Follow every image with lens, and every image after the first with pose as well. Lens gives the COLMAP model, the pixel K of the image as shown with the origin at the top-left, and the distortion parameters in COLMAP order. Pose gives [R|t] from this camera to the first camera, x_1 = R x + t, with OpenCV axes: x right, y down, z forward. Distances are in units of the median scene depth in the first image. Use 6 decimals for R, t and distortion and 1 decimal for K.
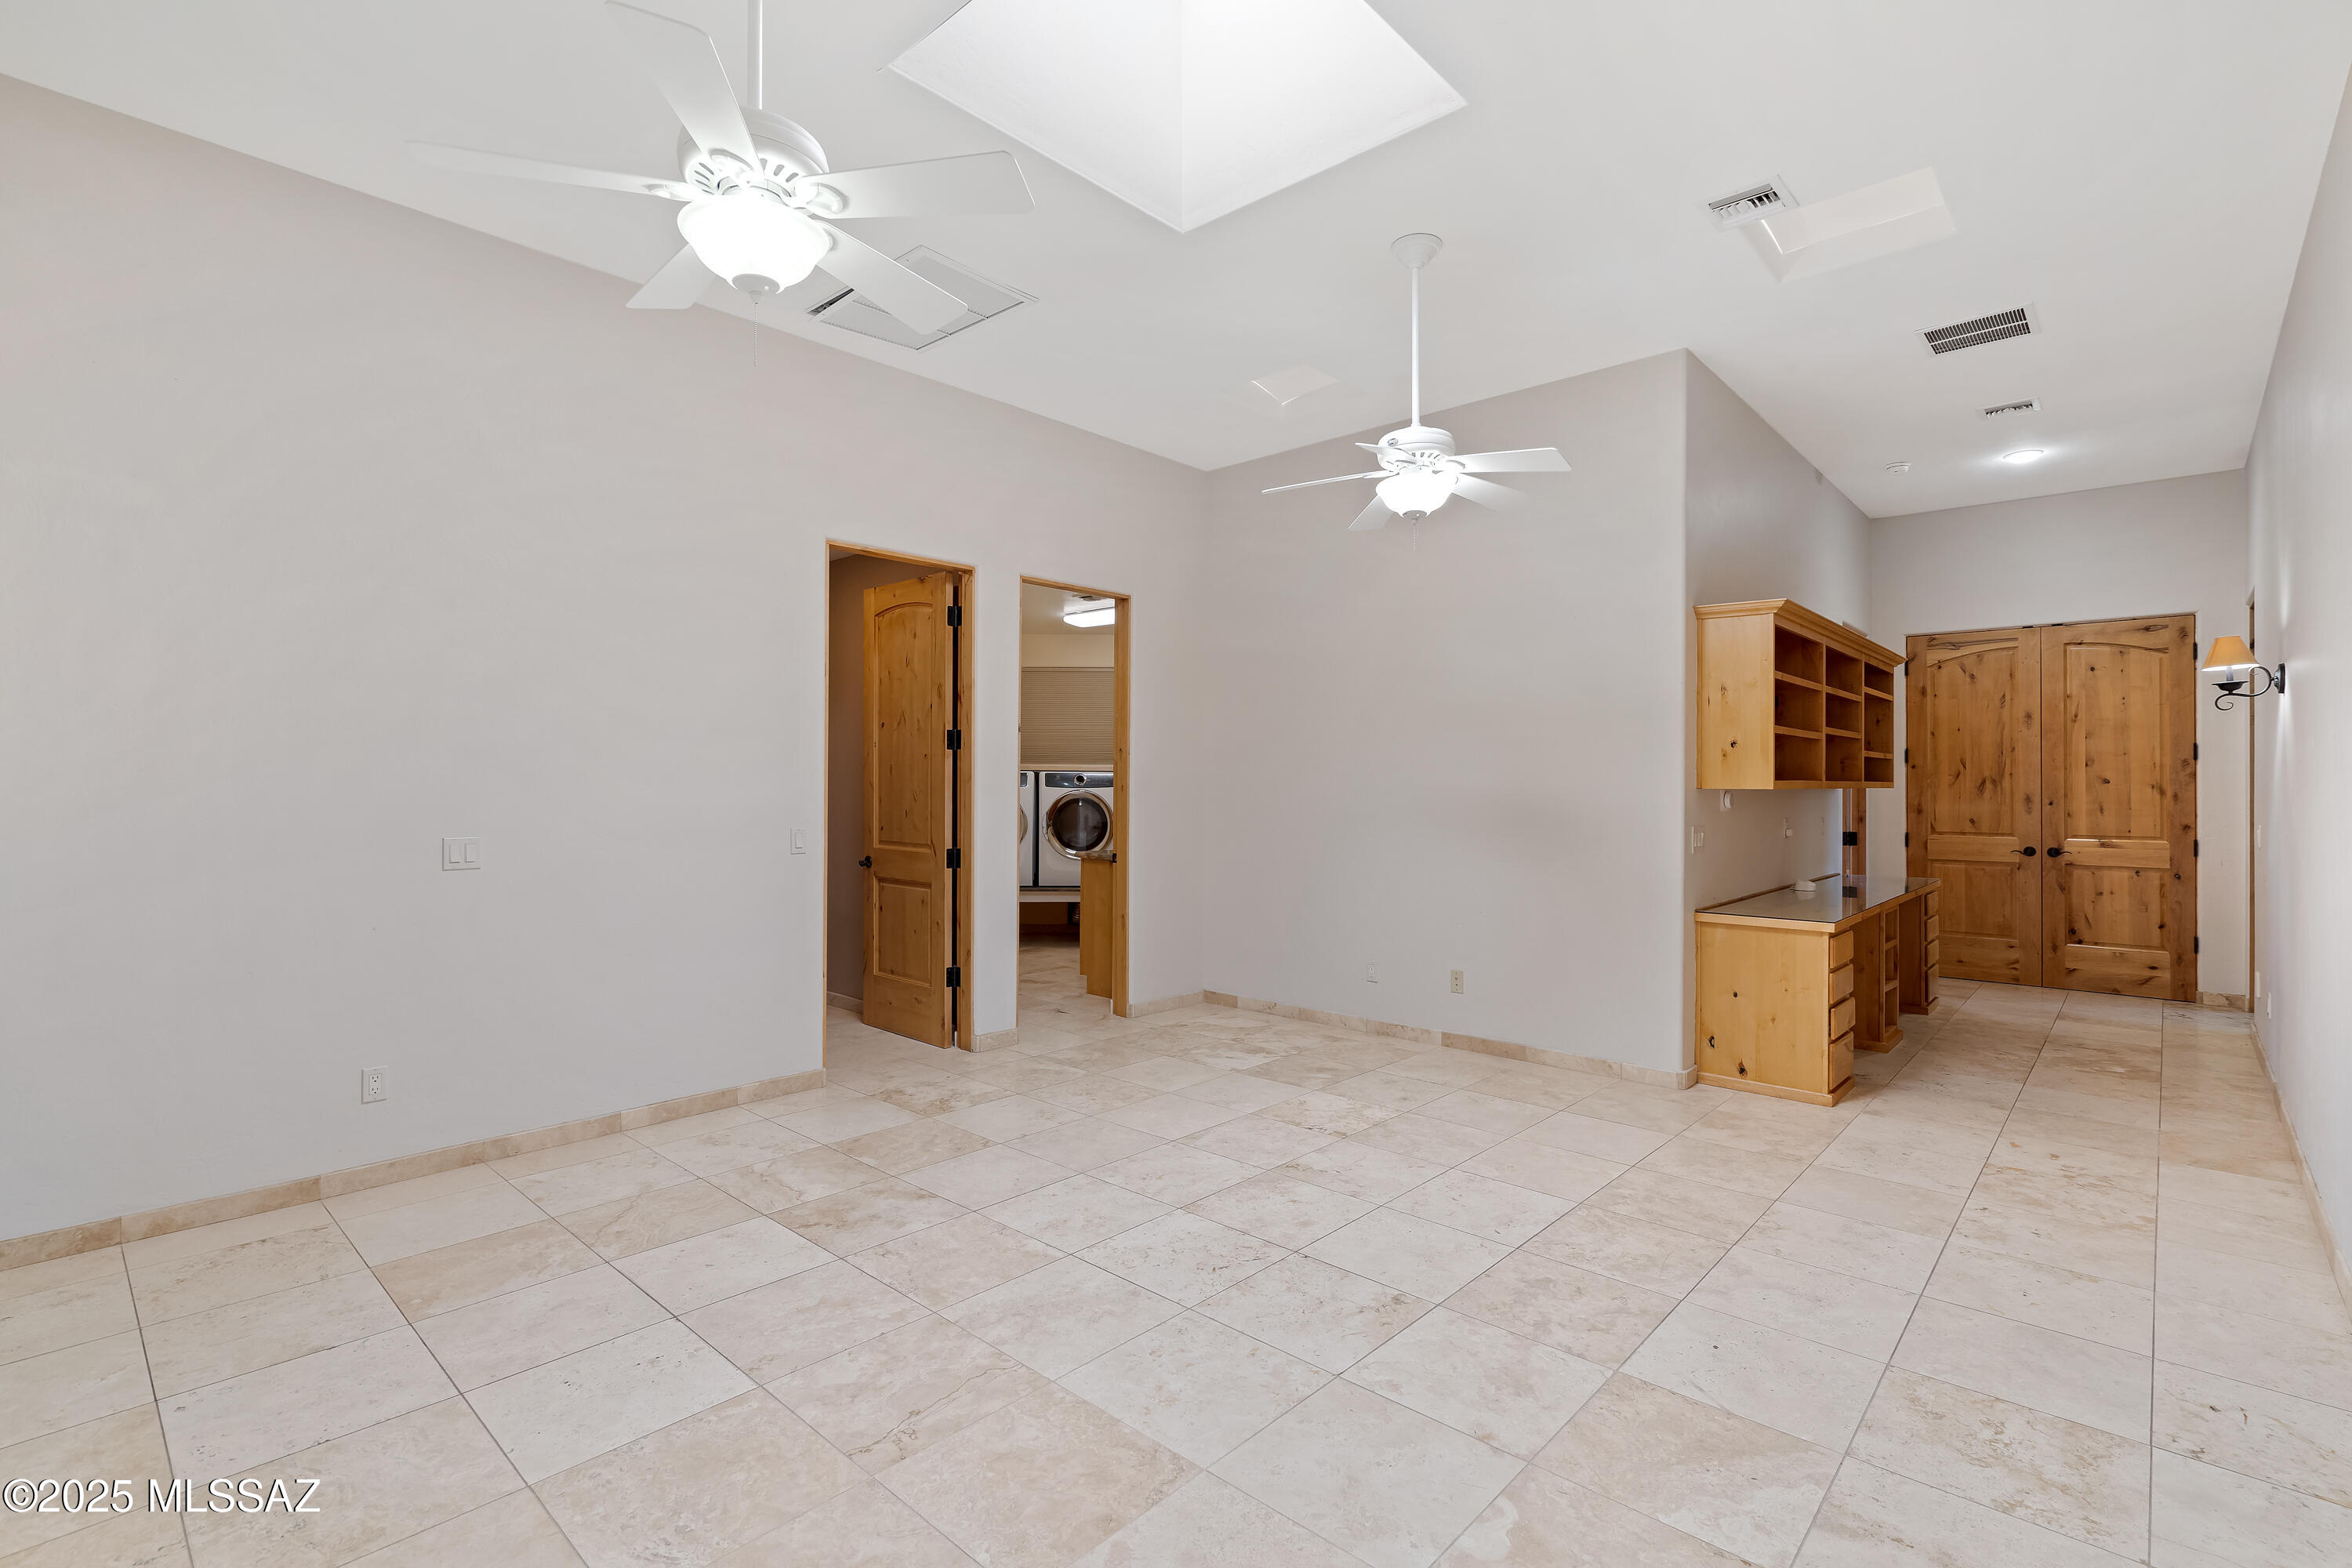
lens RADIAL K [[1073.6, 0, 1175.4], [0, 1073.6, 784.1], [0, 0, 1]] dist [-0.000072, 0.001054]
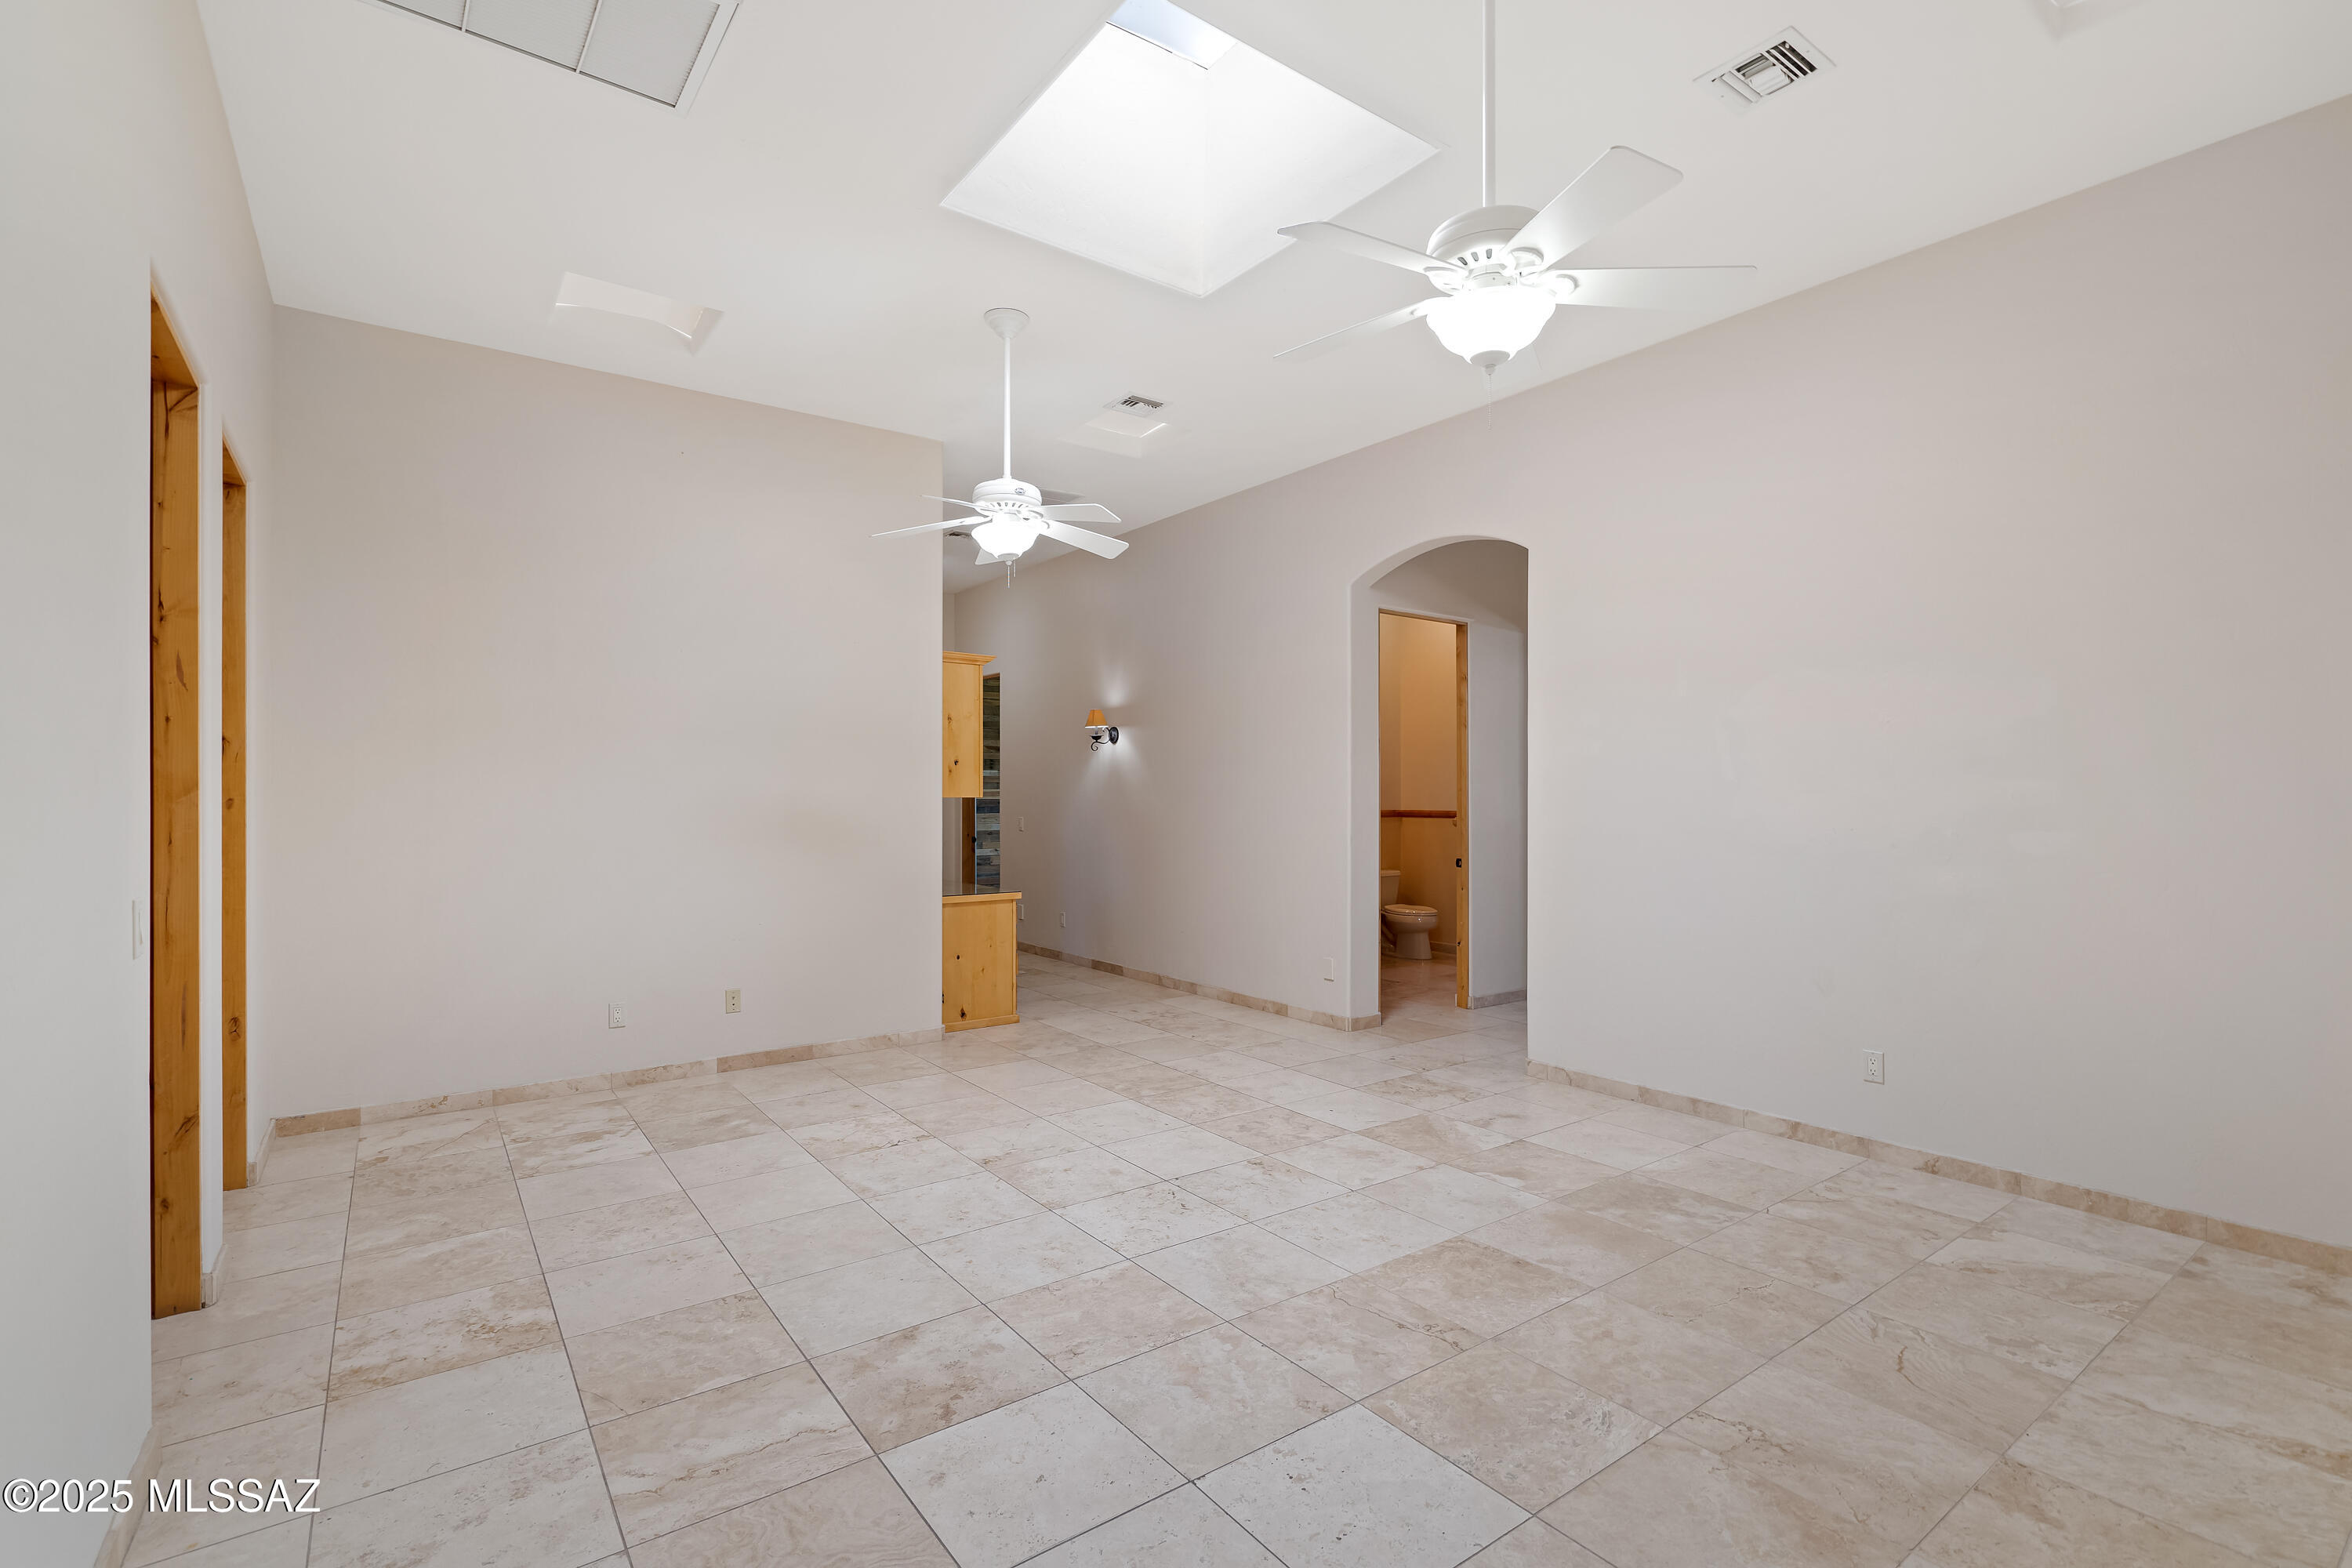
lens RADIAL K [[1073.6, 0, 1178.9], [0, 1073.6, 789.2], [0, 0, 1]] dist [-0.000072, 0.001054]
pose [[0.185067, 0.004881, 0.982714, -0.972608], [-0.001907, 0.999988, -0.004608, -0.004969], [-0.982724, -0.001021, 0.185074, 0.677182]]
